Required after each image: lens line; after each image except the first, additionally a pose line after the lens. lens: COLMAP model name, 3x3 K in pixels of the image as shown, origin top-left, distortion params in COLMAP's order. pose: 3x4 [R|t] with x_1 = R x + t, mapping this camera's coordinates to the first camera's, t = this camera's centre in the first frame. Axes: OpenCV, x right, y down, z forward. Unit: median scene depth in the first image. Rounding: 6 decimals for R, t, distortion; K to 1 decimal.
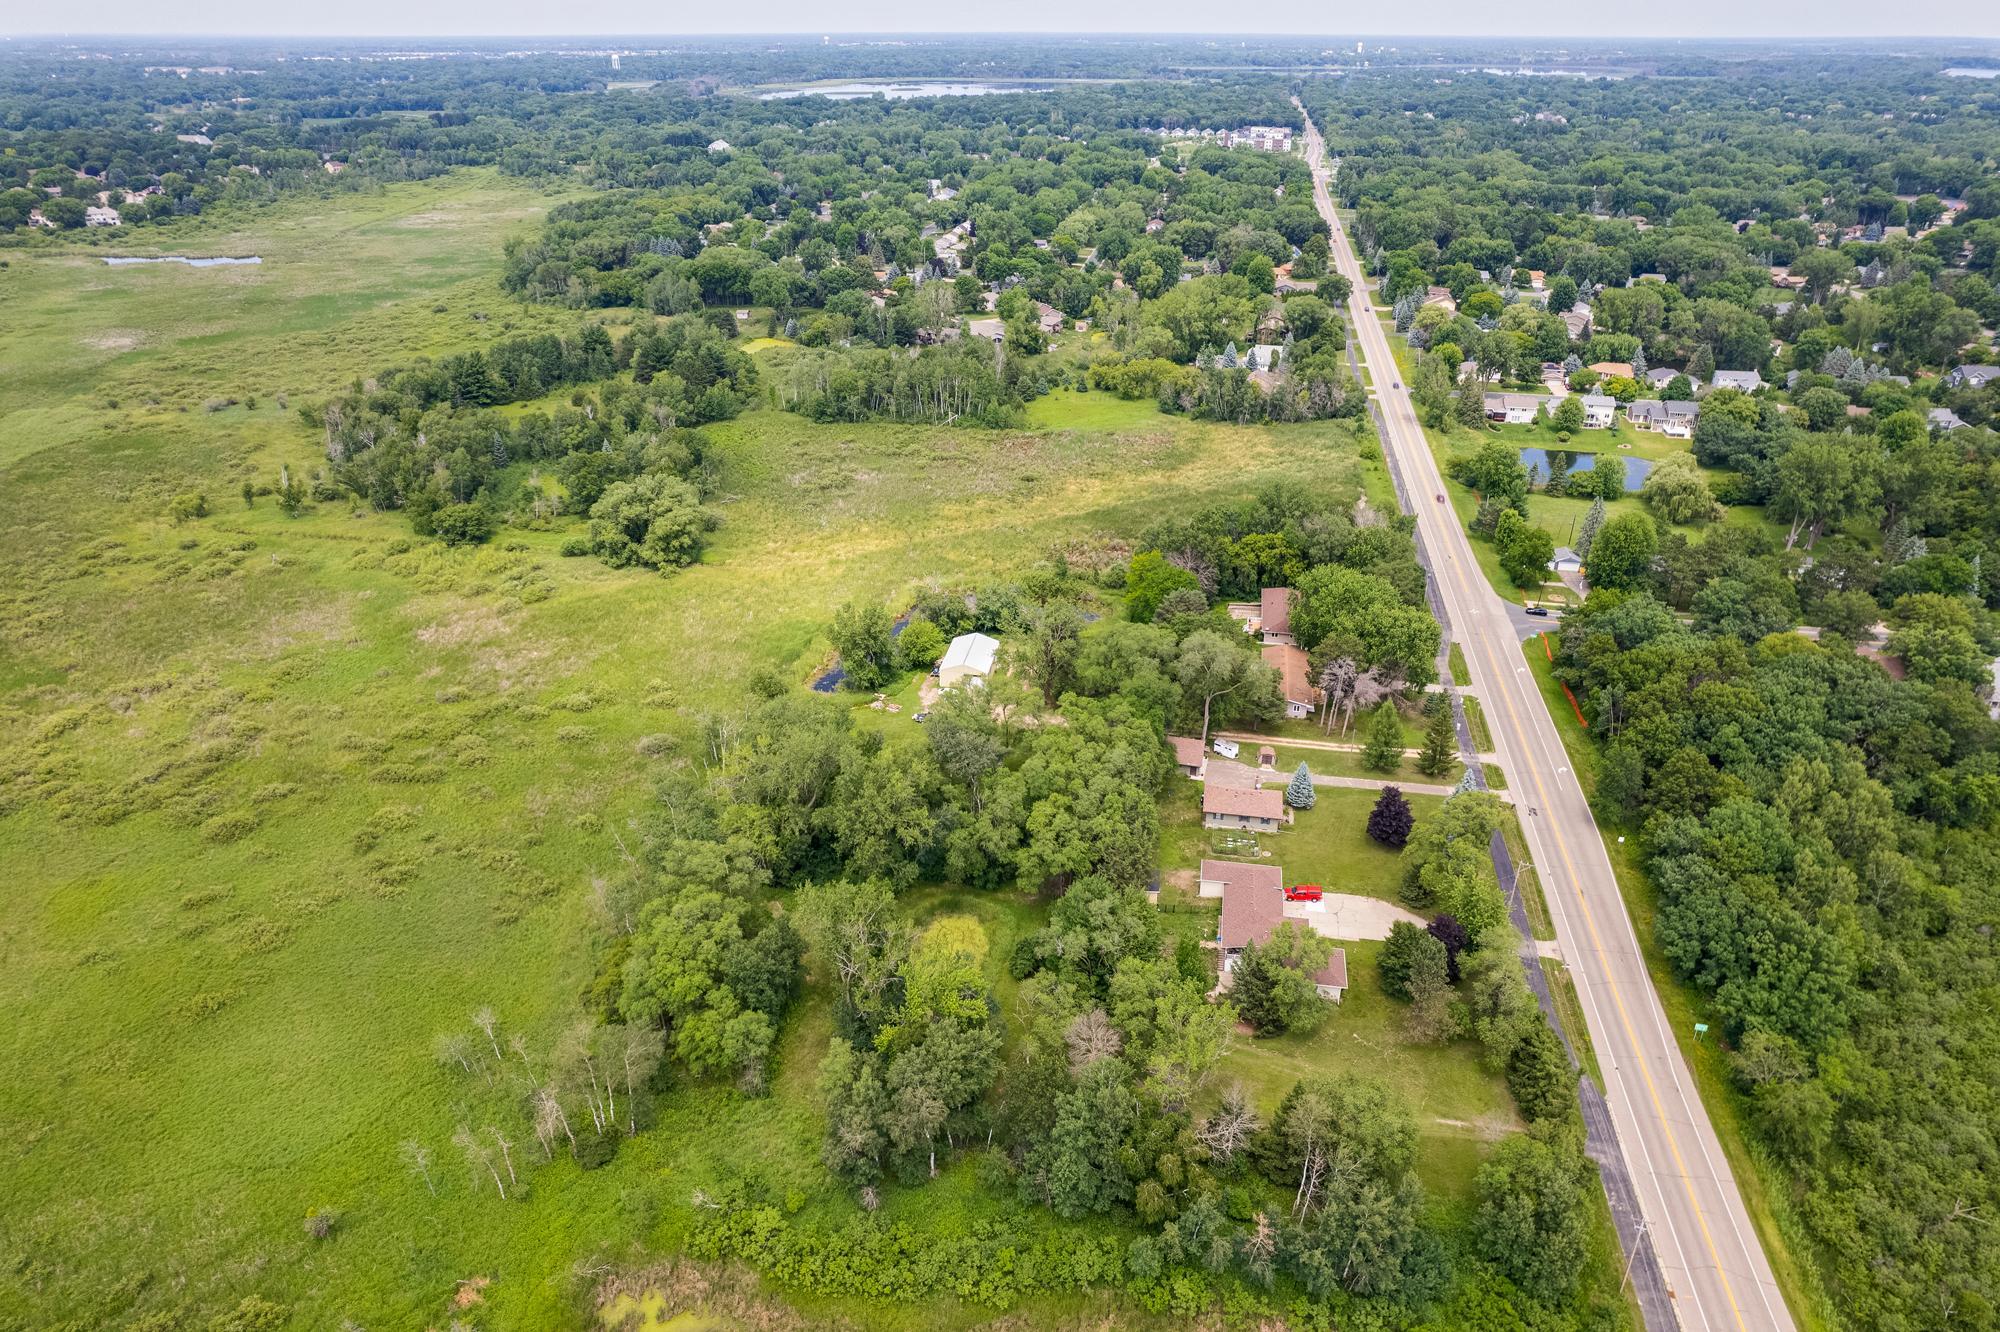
lens RADIAL K [[1315.4, 0, 992.9], [0, 1315.4, 671.2], [0, 0, 1]] dist [-0.083133, 0.085050]
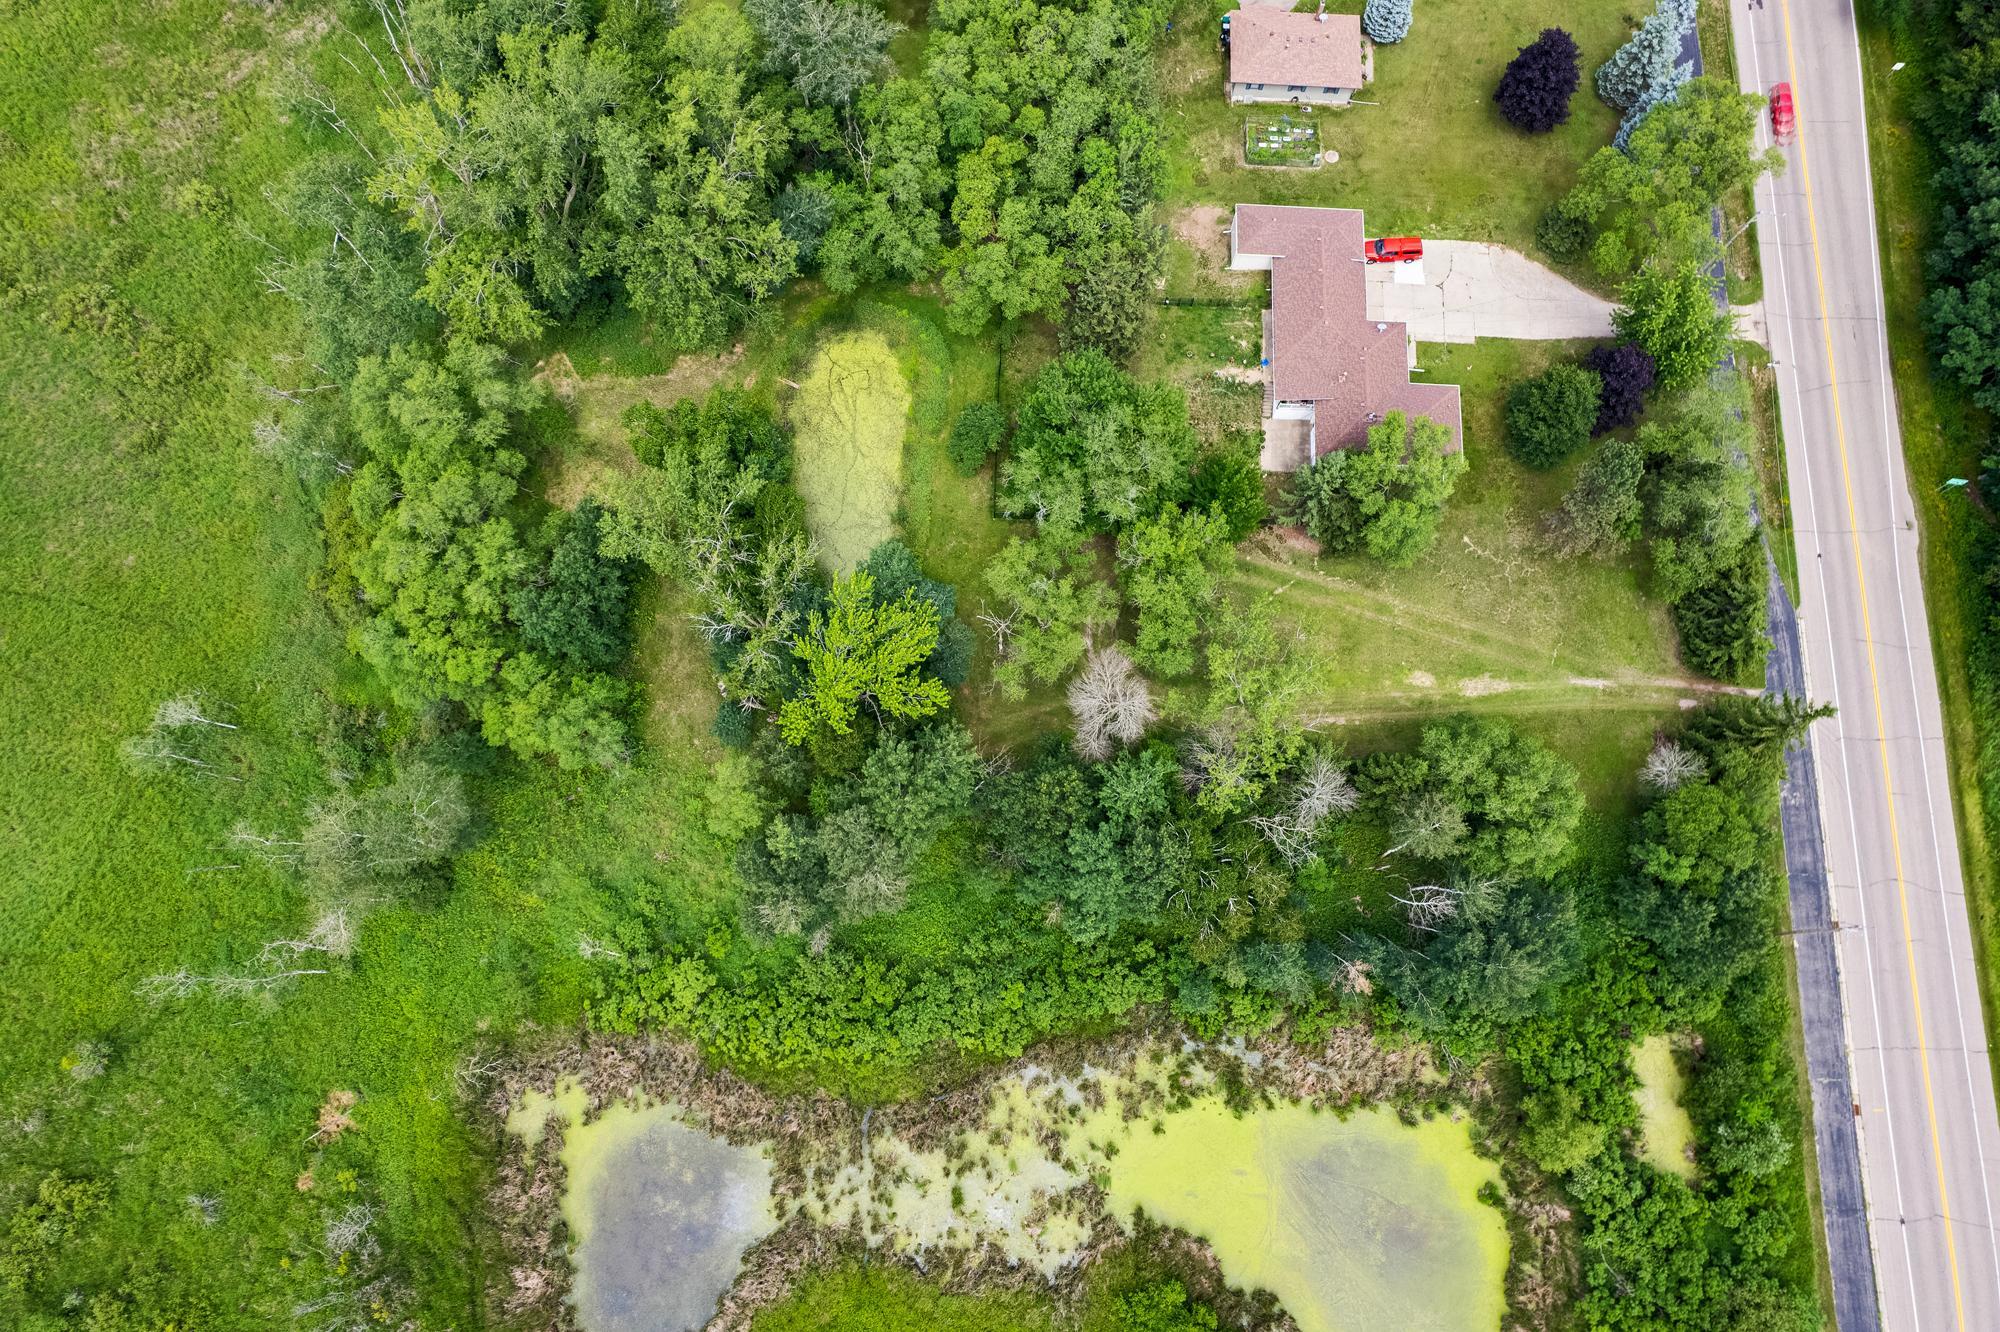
lens RADIAL K [[1315.4, 0, 992.9], [0, 1315.4, 671.2], [0, 0, 1]] dist [-0.083133, 0.085050]
pose [[0.991034, -0.129579, 0.032563, -0.001411], [0.060615, 0.653251, 0.754711, -0.190570], [-0.119066, -0.745971, 0.655249, 0.476302]]
